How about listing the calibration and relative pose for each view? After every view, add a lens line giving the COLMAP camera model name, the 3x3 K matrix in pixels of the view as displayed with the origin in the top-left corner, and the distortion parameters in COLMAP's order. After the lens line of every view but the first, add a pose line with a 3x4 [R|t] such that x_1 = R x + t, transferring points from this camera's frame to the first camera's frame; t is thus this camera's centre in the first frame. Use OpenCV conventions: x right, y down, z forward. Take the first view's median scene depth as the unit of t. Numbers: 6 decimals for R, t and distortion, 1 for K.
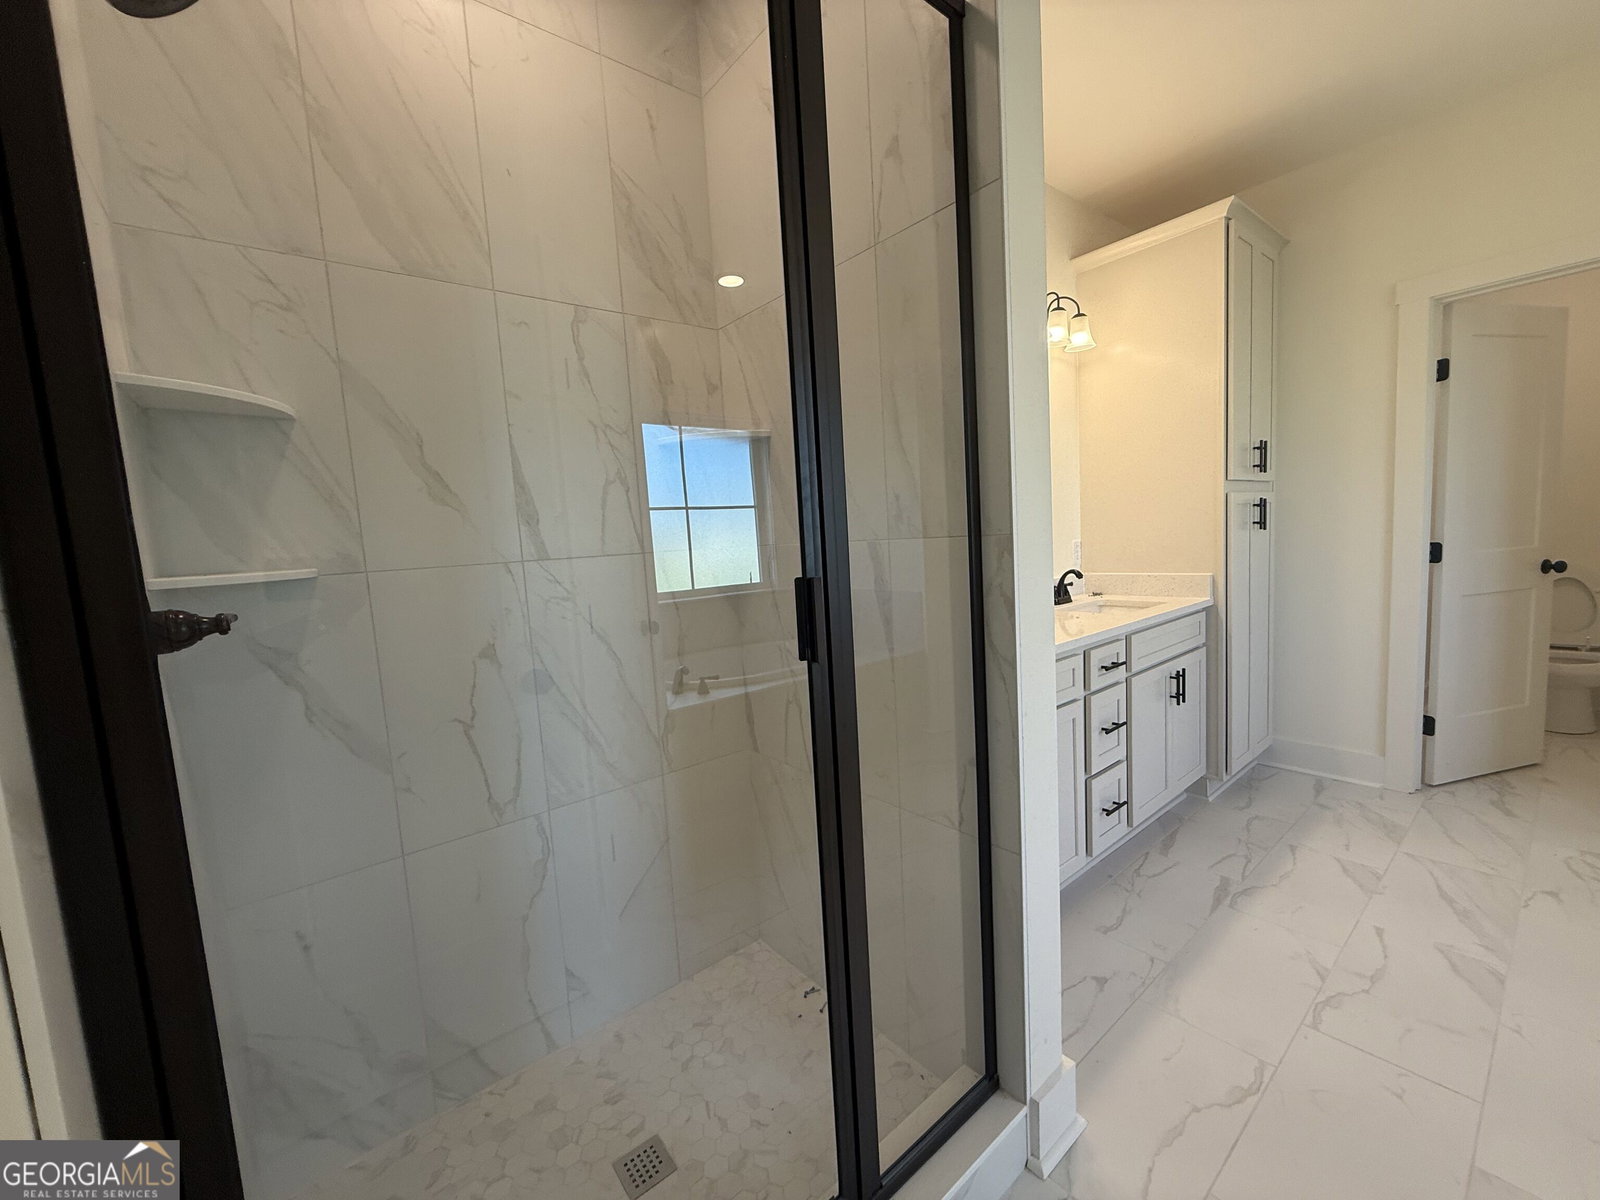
lens RADIAL K [[632.1, 0, 796.1], [0, 632.1, 595.9], [0, 0, 1]] dist [0.000904, -0.000073]
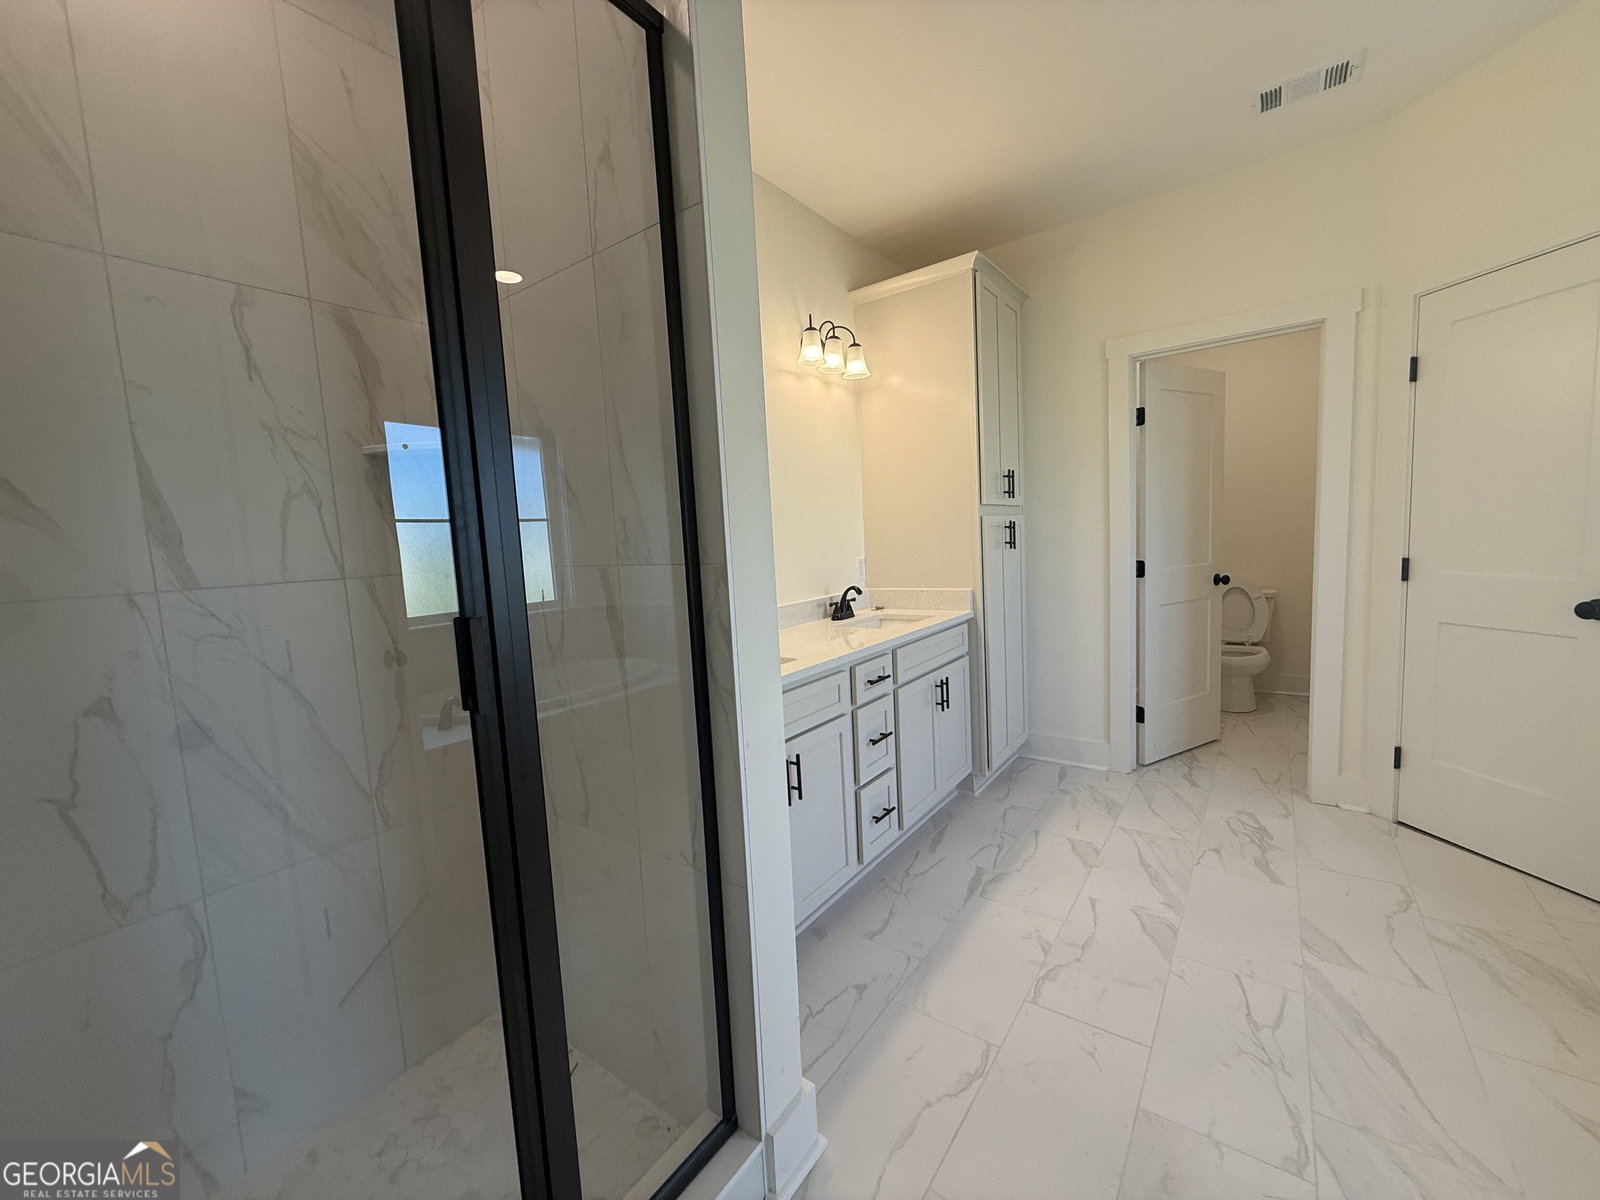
lens RADIAL K [[632.1, 0, 796.1], [0, 632.1, 595.9], [0, 0, 1]] dist [0.000904, -0.000073]
pose [[0.968601, -0.013999, 0.248225, 0.103941], [0.017636, 0.999767, -0.012436, -0.017124], [-0.247993, 0.016423, 0.968623, 0.011328]]
